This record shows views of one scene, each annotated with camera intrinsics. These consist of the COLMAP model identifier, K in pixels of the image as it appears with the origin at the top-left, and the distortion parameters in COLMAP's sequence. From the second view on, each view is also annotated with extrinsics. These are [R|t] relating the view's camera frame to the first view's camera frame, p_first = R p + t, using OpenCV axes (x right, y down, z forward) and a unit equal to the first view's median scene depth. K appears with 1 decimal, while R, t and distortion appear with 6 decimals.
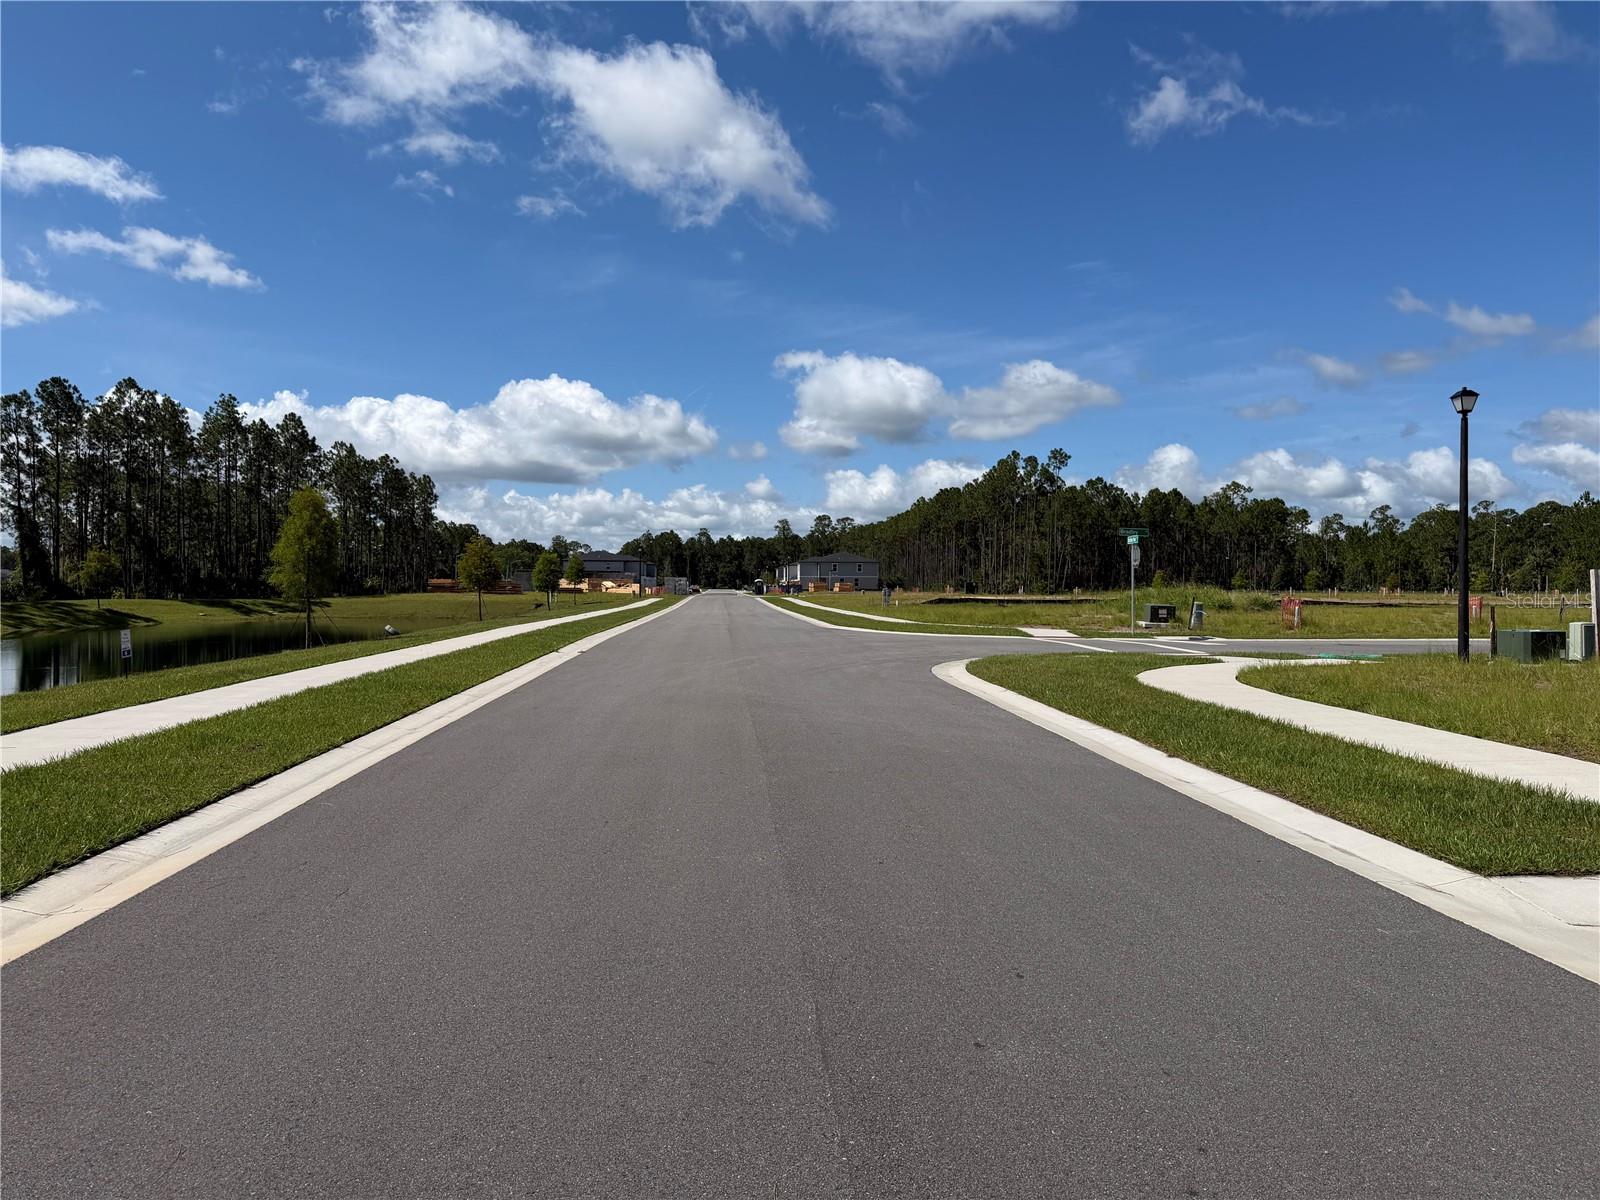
lens RADIAL K [[1115.6, 0, 800.0], [0, 1115.6, 600.0], [0, 0, 1]] dist [0.002000, 0.000961]
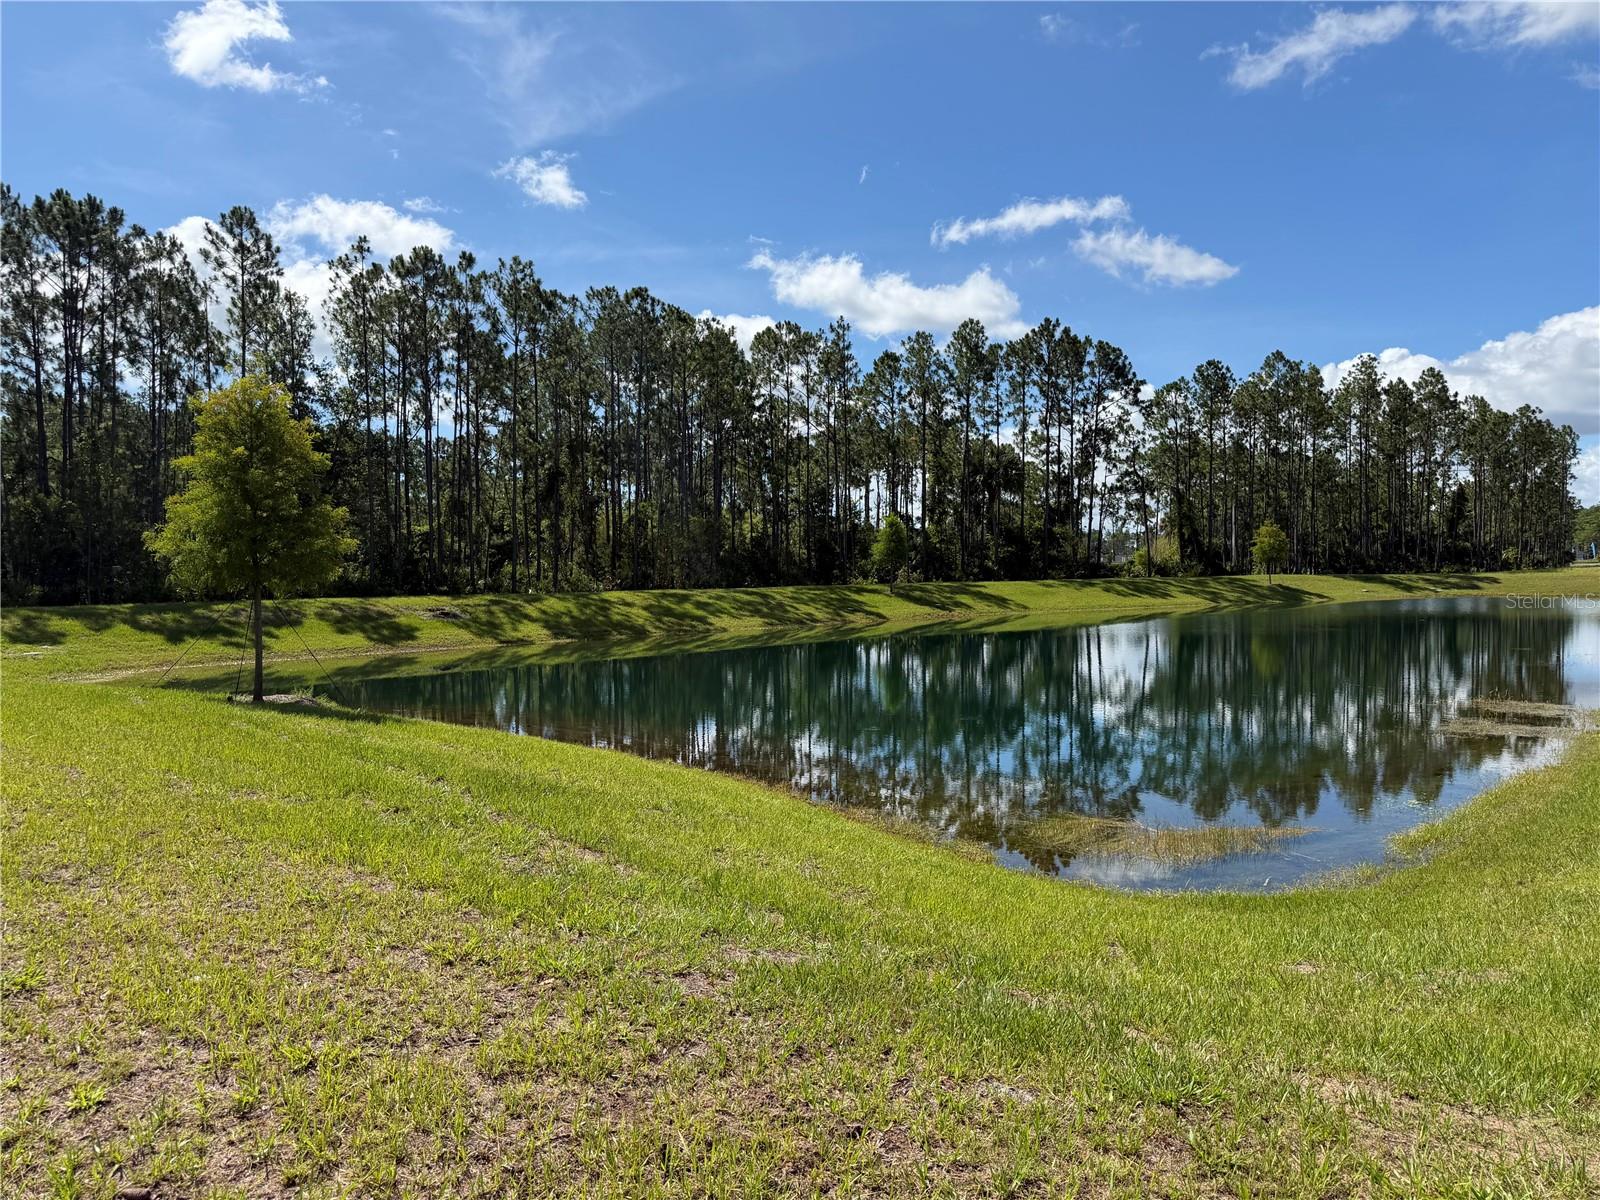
lens RADIAL K [[1115.6, 0, 800.0], [0, 1115.6, 600.0], [0, 0, 1]] dist [0.002000, 0.000961]
pose [[0.688696, 0.013835, -0.724918, -0.168355], [0.000734, 0.999804, 0.019779, 0.001807], [0.725049, -0.014154, 0.688551, 0.009163]]
